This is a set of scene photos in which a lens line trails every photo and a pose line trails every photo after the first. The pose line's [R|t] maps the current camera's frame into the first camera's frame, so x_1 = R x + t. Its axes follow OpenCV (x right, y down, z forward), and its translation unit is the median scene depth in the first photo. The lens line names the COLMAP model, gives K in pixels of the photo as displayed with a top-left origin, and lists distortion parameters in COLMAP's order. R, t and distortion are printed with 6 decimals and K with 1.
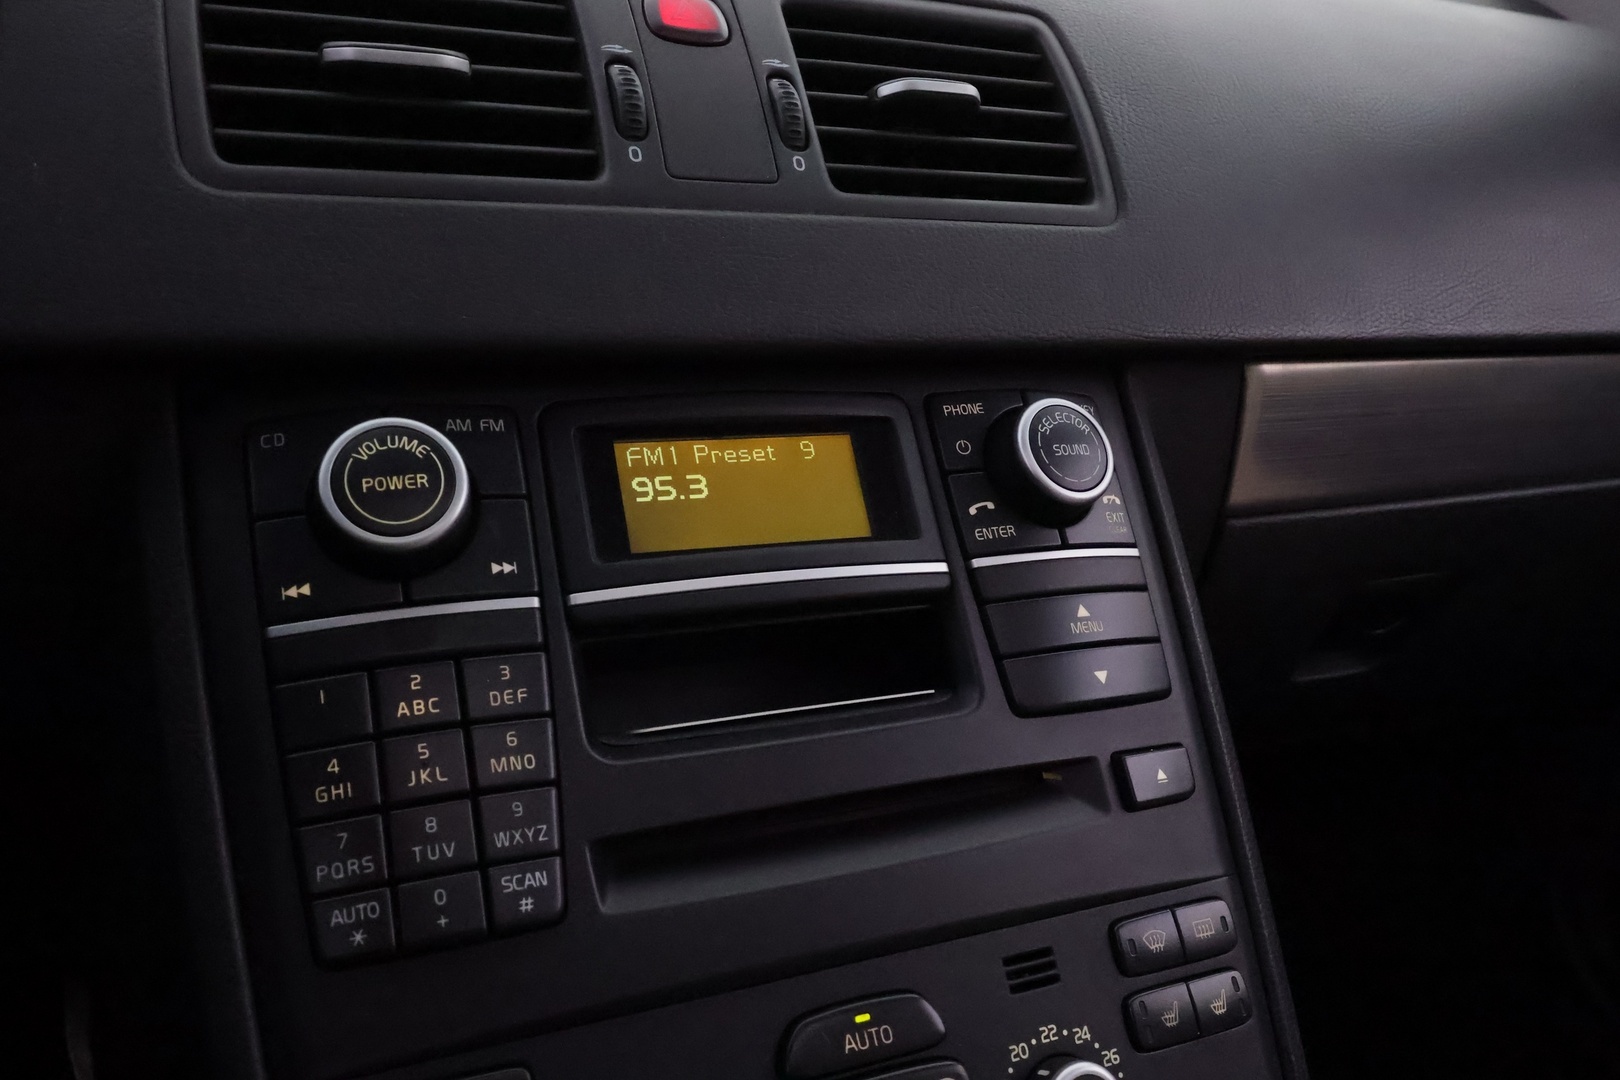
lens RADIAL K [[1305.7, 0, 810.0], [0, 1305.7, 540.0], [0, 0, 1]] dist [0.003899, 0.012039]
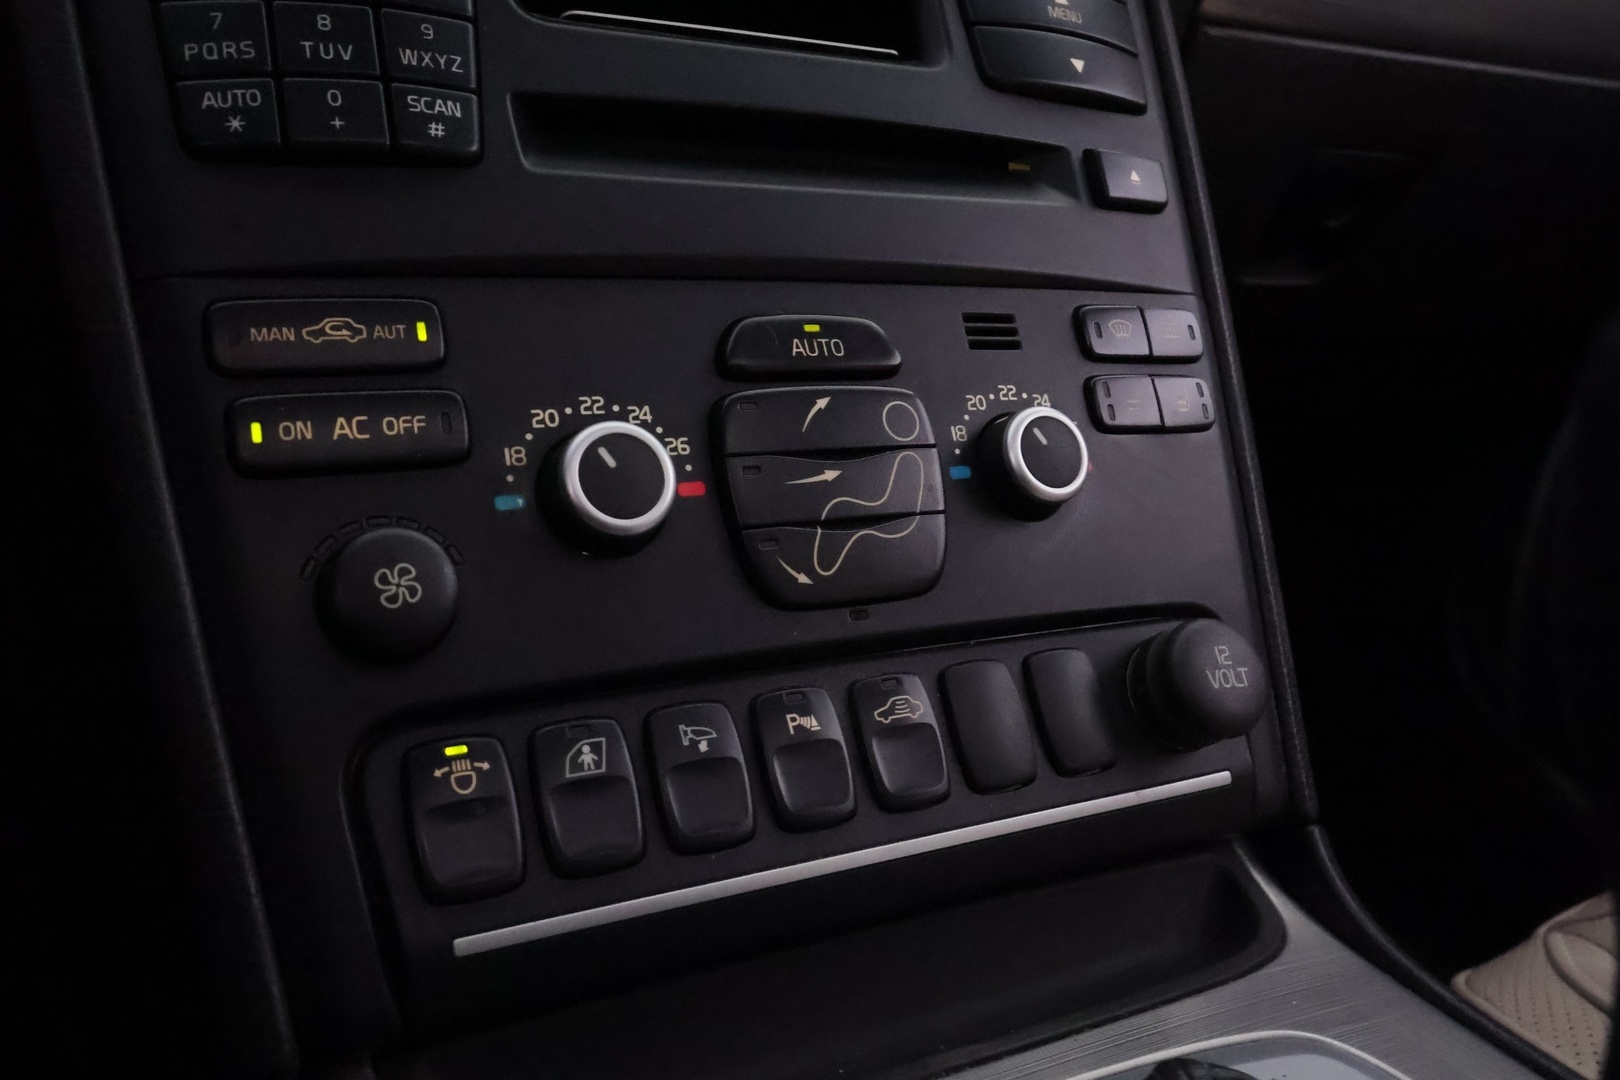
lens RADIAL K [[1305.7, 0, 810.0], [0, 1305.7, 540.0], [0, 0, 1]] dist [0.003899, 0.012039]
pose [[0.996188, 0.039505, 0.077772, -0.026597], [-0.046680, 0.994598, 0.092714, 0.446431], [-0.073689, -0.095990, 0.992651, 0.094430]]
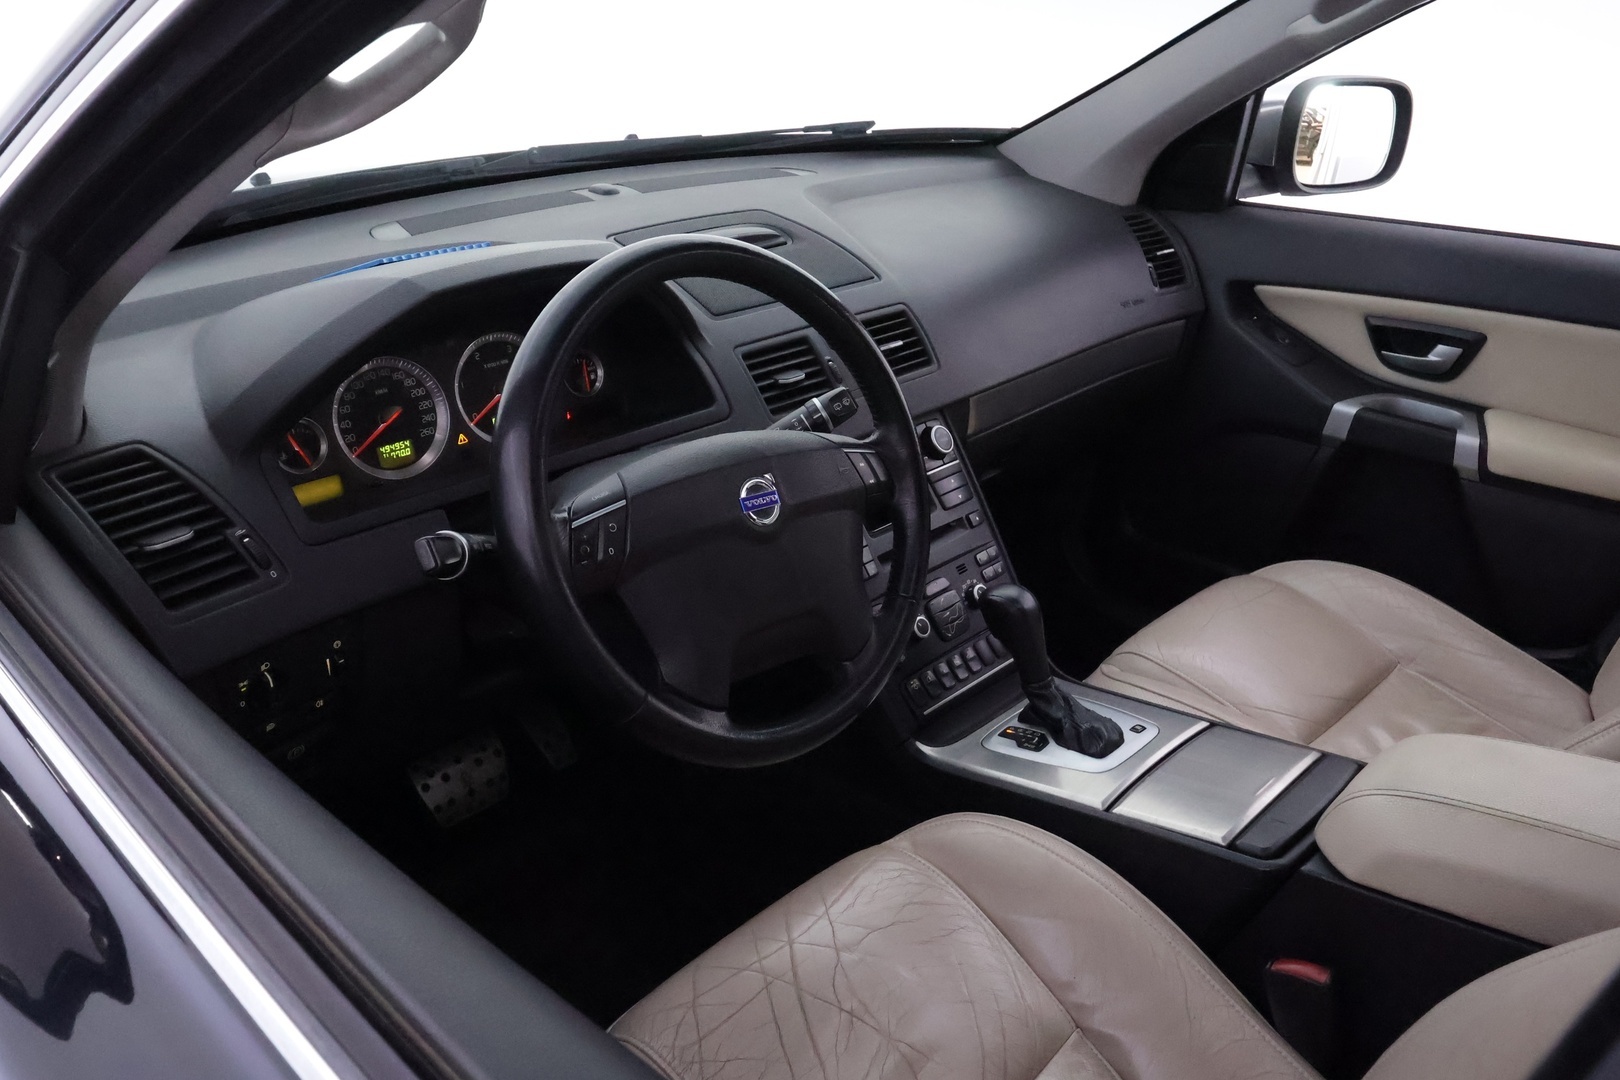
lens RADIAL K [[1305.7, 0, 810.0], [0, 1305.7, 540.0], [0, 0, 1]] dist [0.003899, 0.012039]
pose [[0.925777, -0.203421, 0.318681, -1.814590], [0.148951, 0.970984, 0.187093, -0.702736], [-0.347493, -0.125739, 0.929214, -3.084615]]
